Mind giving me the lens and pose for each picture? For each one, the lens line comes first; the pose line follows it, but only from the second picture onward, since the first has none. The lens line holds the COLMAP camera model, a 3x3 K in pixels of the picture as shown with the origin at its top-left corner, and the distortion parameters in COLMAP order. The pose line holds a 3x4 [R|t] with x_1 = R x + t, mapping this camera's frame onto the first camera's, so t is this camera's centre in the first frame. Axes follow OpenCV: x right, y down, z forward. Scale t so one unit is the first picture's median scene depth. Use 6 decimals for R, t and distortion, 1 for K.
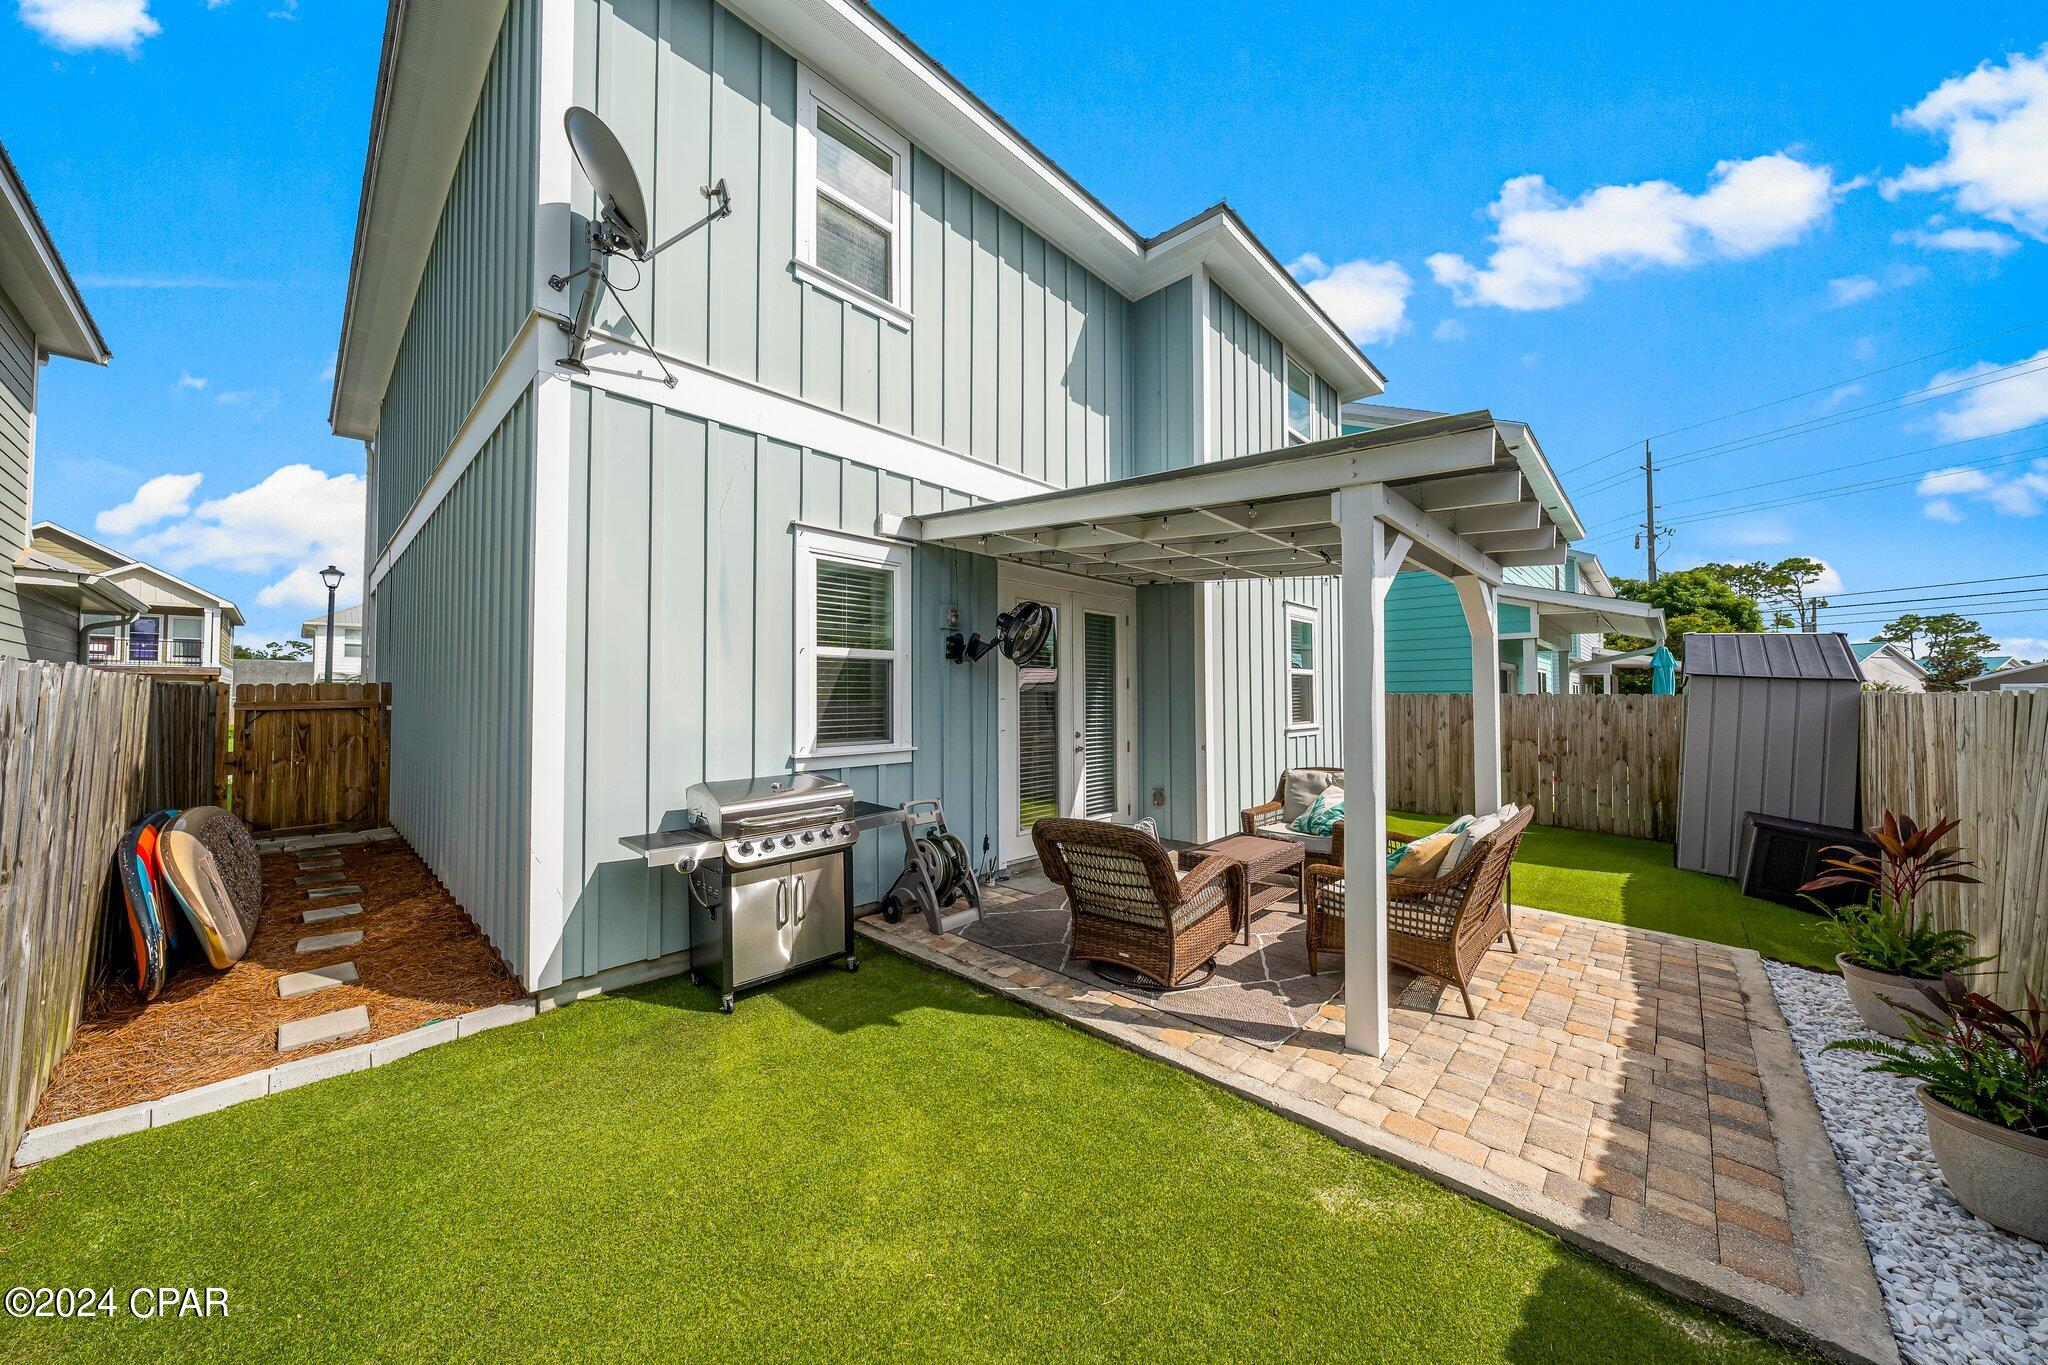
lens RADIAL K [[689.4, 0, 1023.9], [0, 689.4, 683.6], [0, 0, 1]] dist [-0.001157, -0.000103]
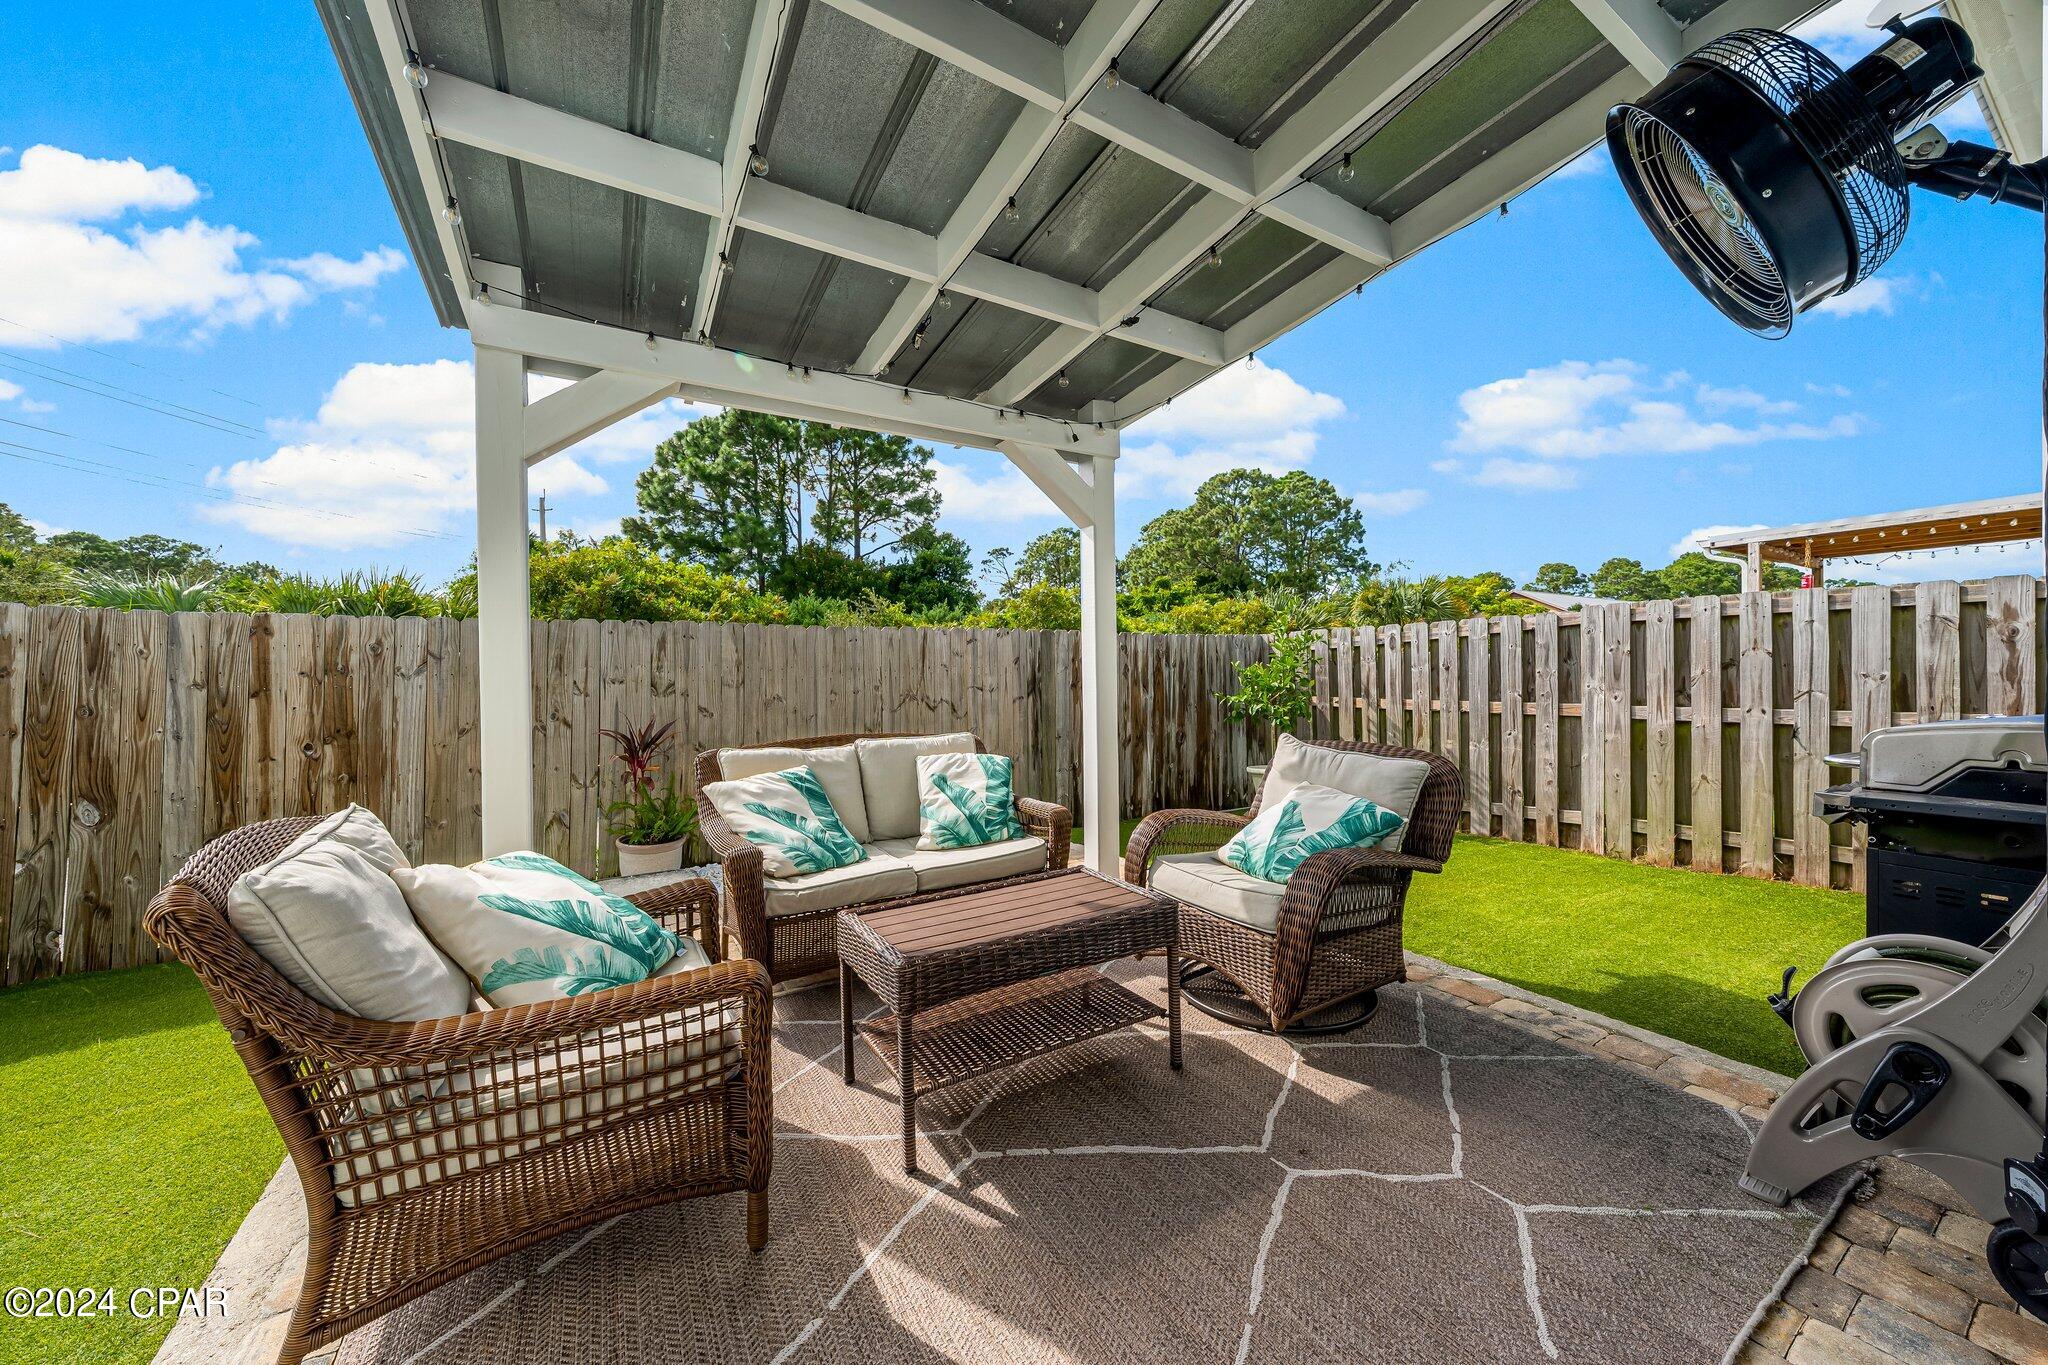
lens RADIAL K [[736.4, 0, 1028.6], [0, 736.4, 680.7], [0, 0, 1]] dist [0.001284, -0.000267]
pose [[-0.958832, 0.005143, 0.283928, 0.251783], [0.003200, 0.999968, -0.007304, 0.137054], [-0.283957, -0.006095, -0.958818, 2.105037]]
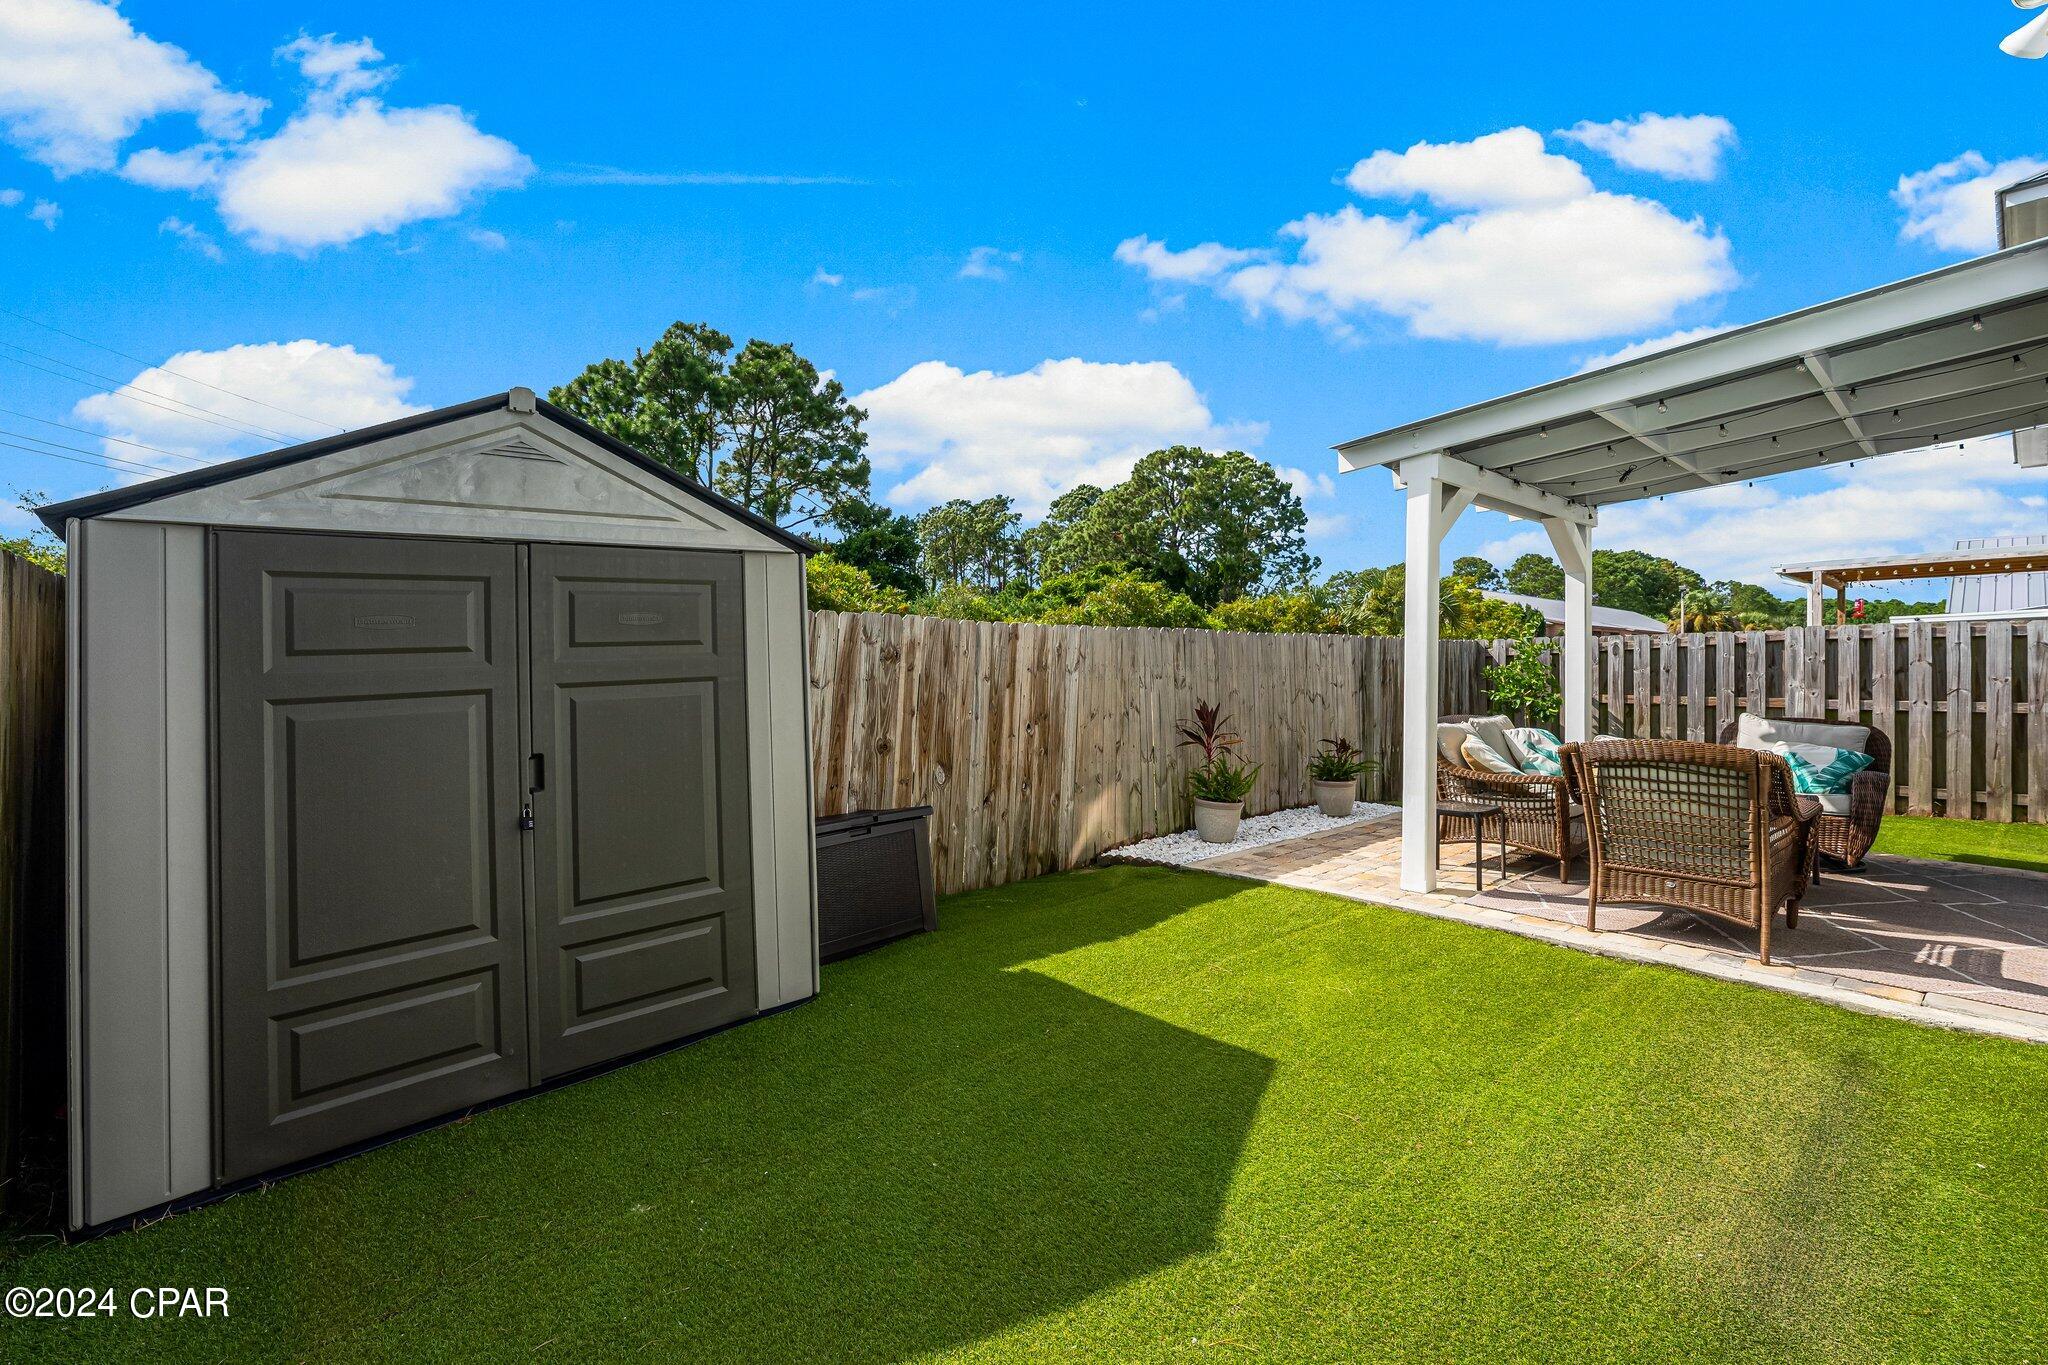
lens RADIAL K [[893.6, 0, 982.1], [0, 893.6, 667.7], [0, 0, 1]] dist [-0.003631, 0.000975]
pose [[-0.991570, -0.000769, 0.129568, 1.570914], [-0.003107, 0.999836, -0.017845, 0.143257], [-0.129533, -0.018097, -0.991410, 3.157385]]
